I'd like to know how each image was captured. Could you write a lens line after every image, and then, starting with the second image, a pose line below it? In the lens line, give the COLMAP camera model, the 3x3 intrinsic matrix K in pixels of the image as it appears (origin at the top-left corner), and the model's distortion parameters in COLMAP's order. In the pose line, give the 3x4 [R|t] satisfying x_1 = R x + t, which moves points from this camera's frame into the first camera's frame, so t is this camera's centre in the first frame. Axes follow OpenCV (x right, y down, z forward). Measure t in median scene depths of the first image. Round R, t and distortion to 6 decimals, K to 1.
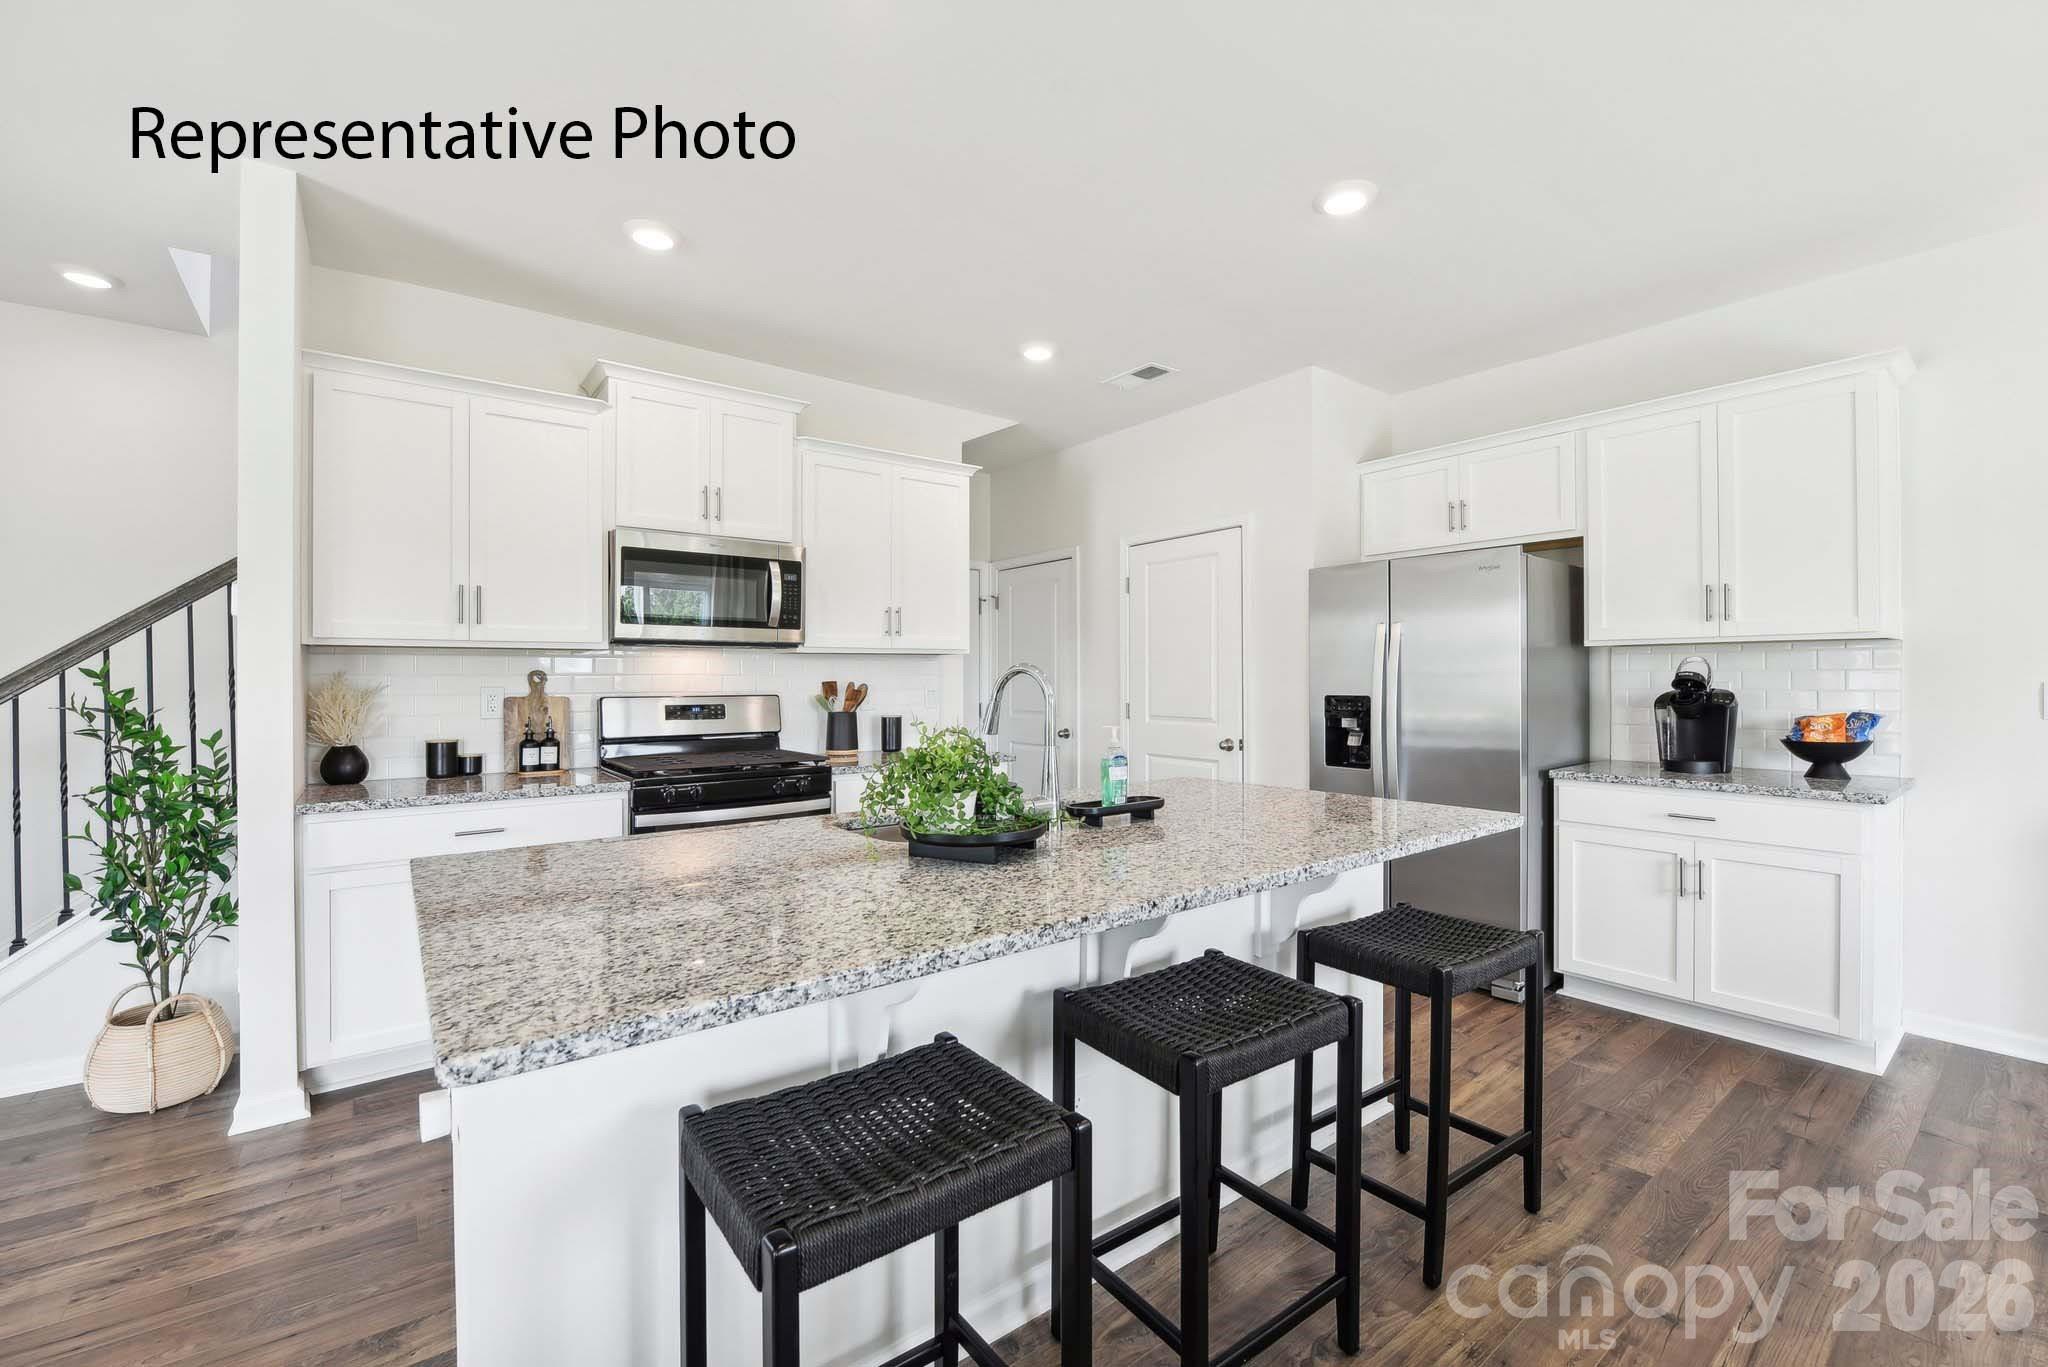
lens RADIAL K [[828.4, 0, 1021.3], [0, 828.4, 684.5], [0, 0, 1]] dist [-0.020174, -0.001642]
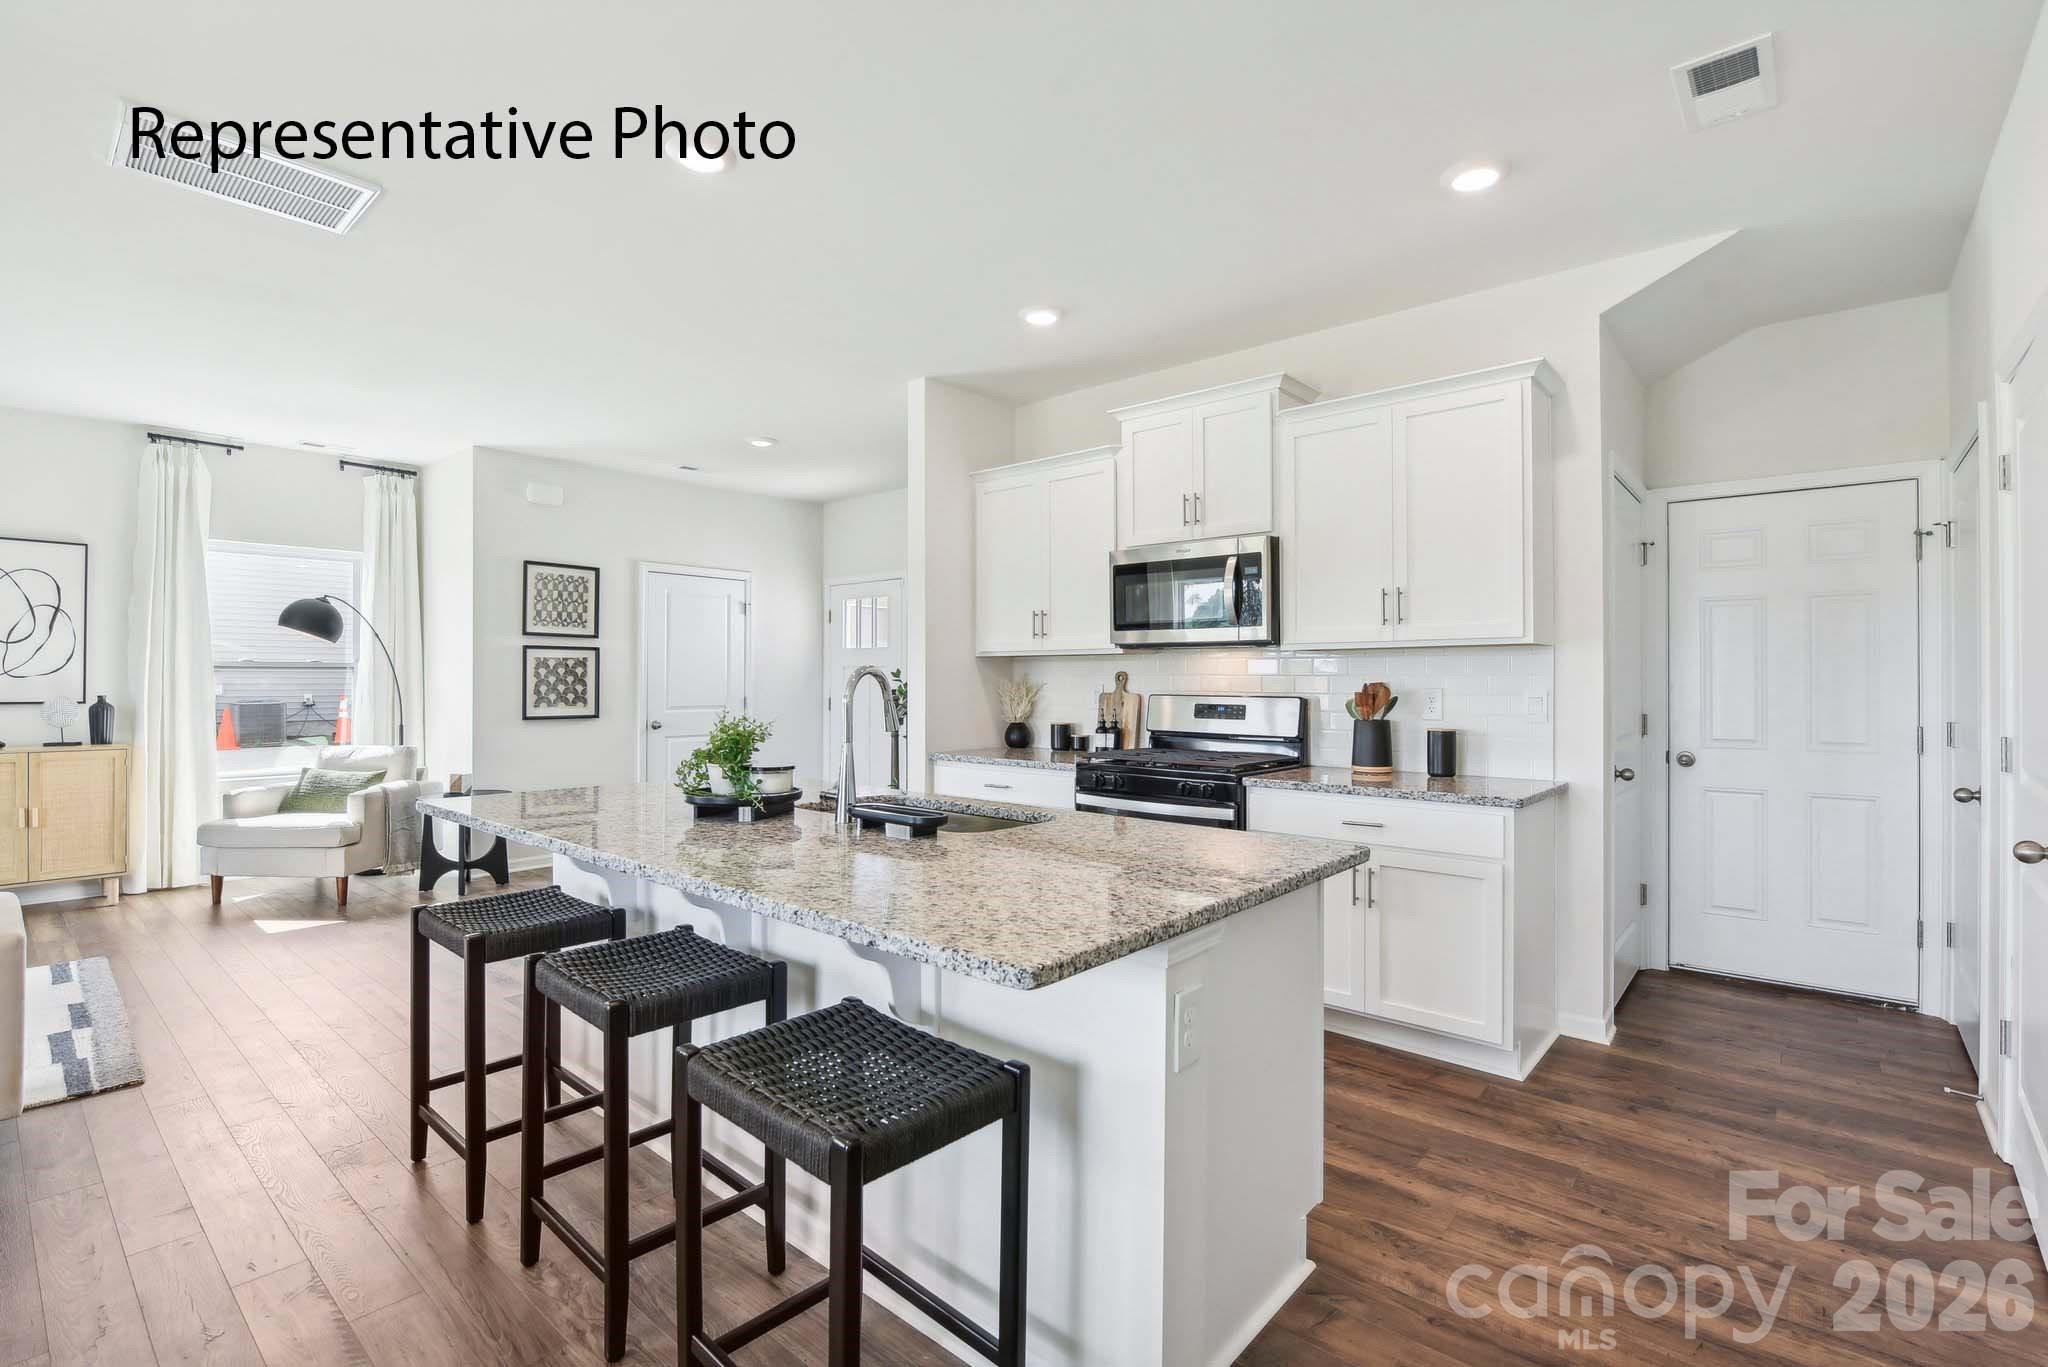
lens RADIAL K [[917.9, 0, 1025.3], [0, 917.9, 680.9], [0, 0, 1]] dist [-0.018149, -0.000209]
pose [[0.222955, 0.006616, -0.974806, 0.802587], [-0.007826, 0.999957, 0.004997, -0.009826], [0.974797, 0.006515, 0.222997, 0.624271]]
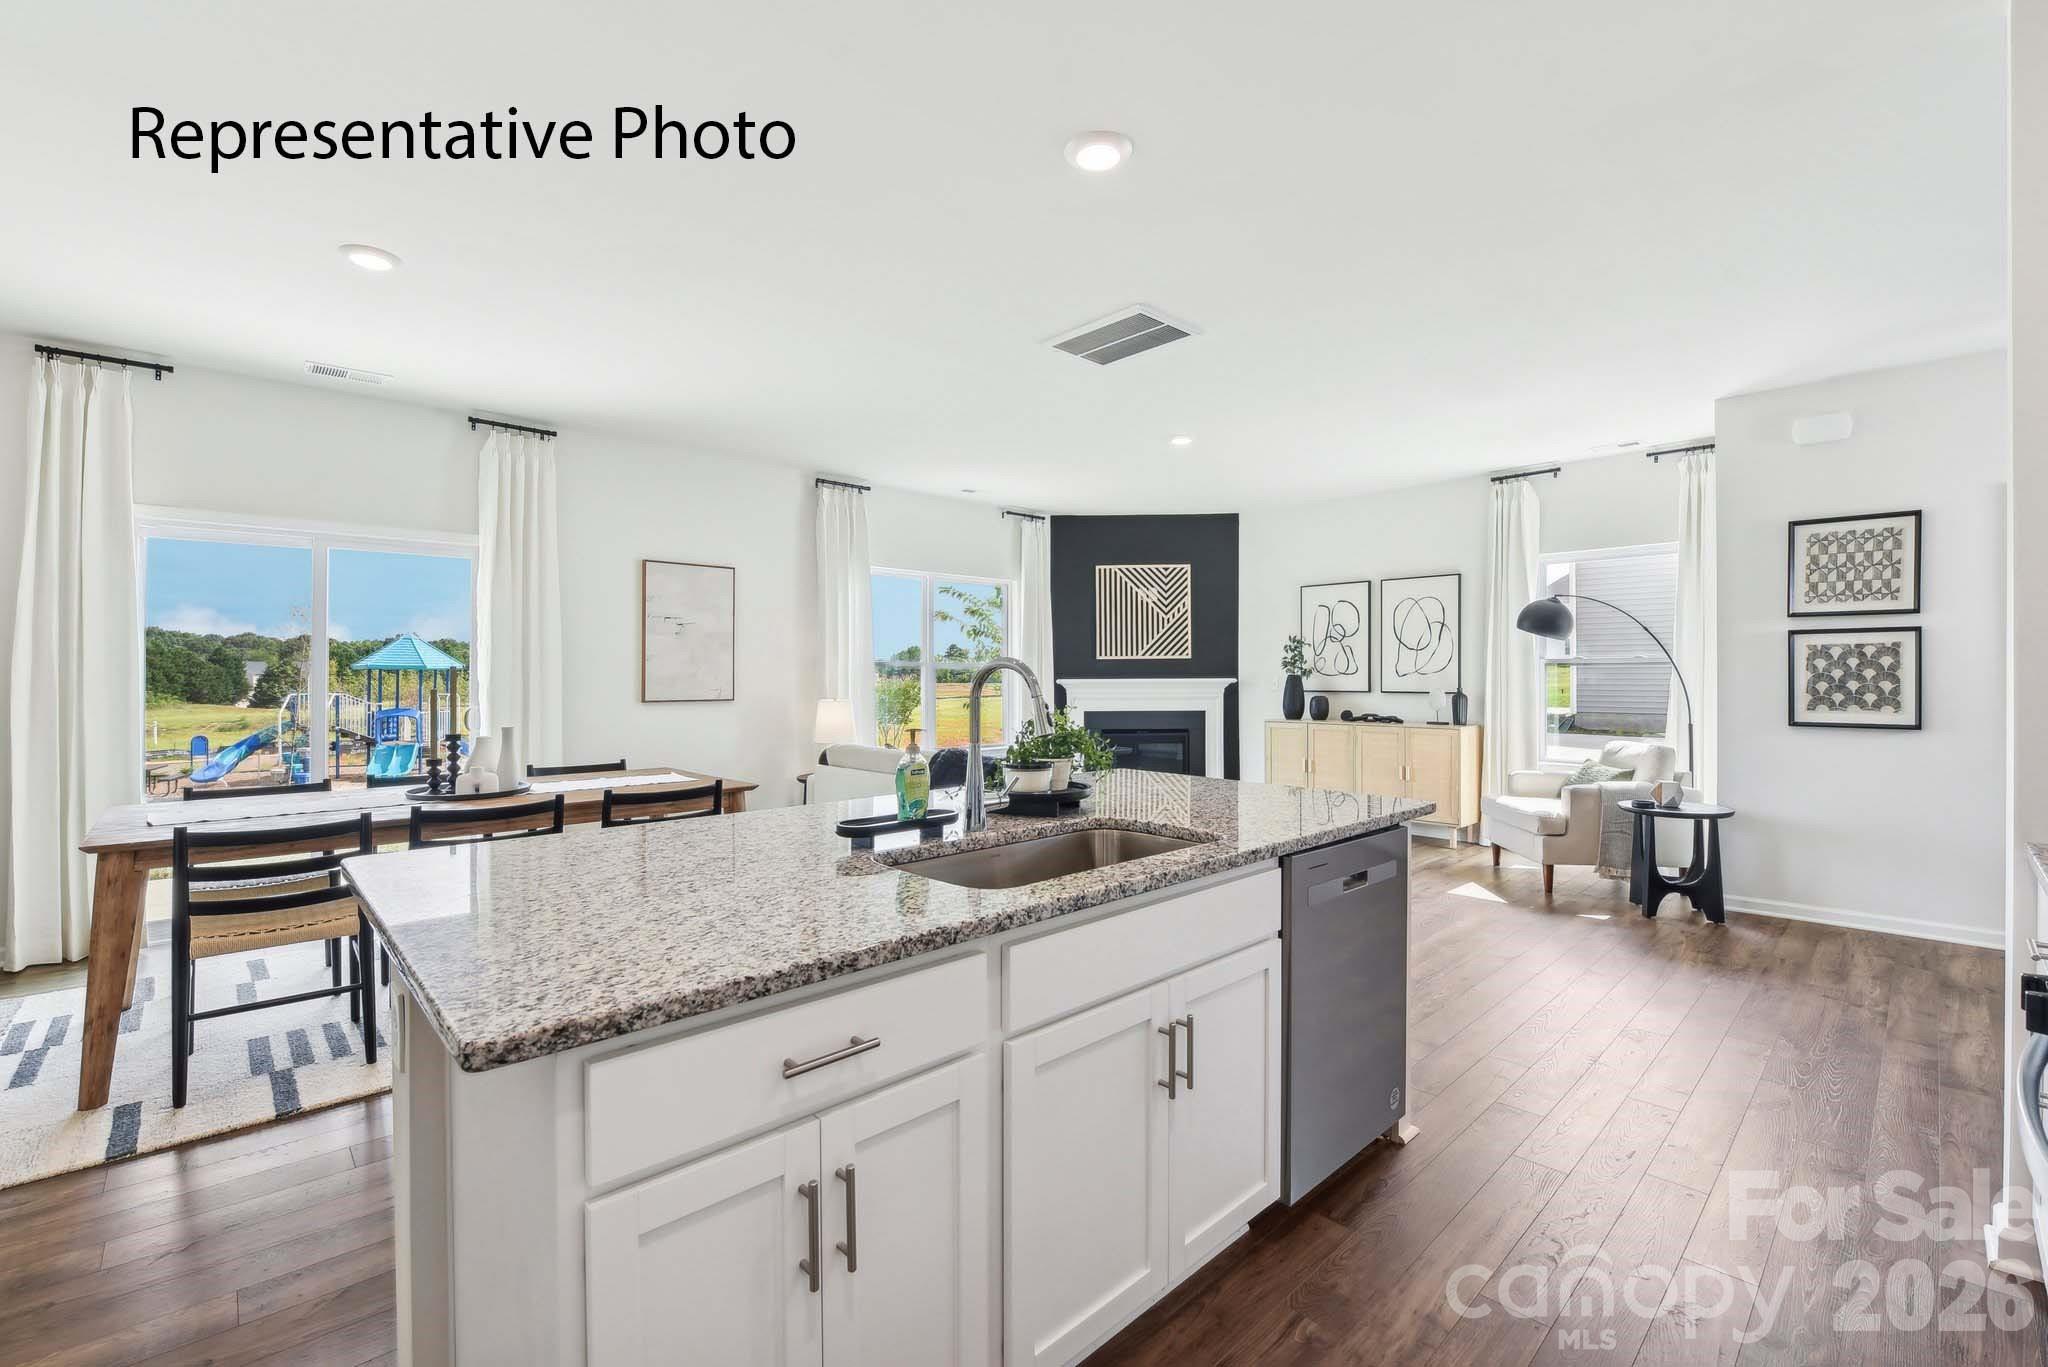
lens RADIAL K [[871.9, 0, 1026.6], [0, 871.9, 669.7], [0, 0, 1]] dist [-0.013819, -0.001398]
pose [[-0.993647, 0.005614, -0.112403, 0.064377], [0.005860, 0.999981, -0.001858, -0.006409], [0.112390, -0.002505, -0.993661, 1.328264]]
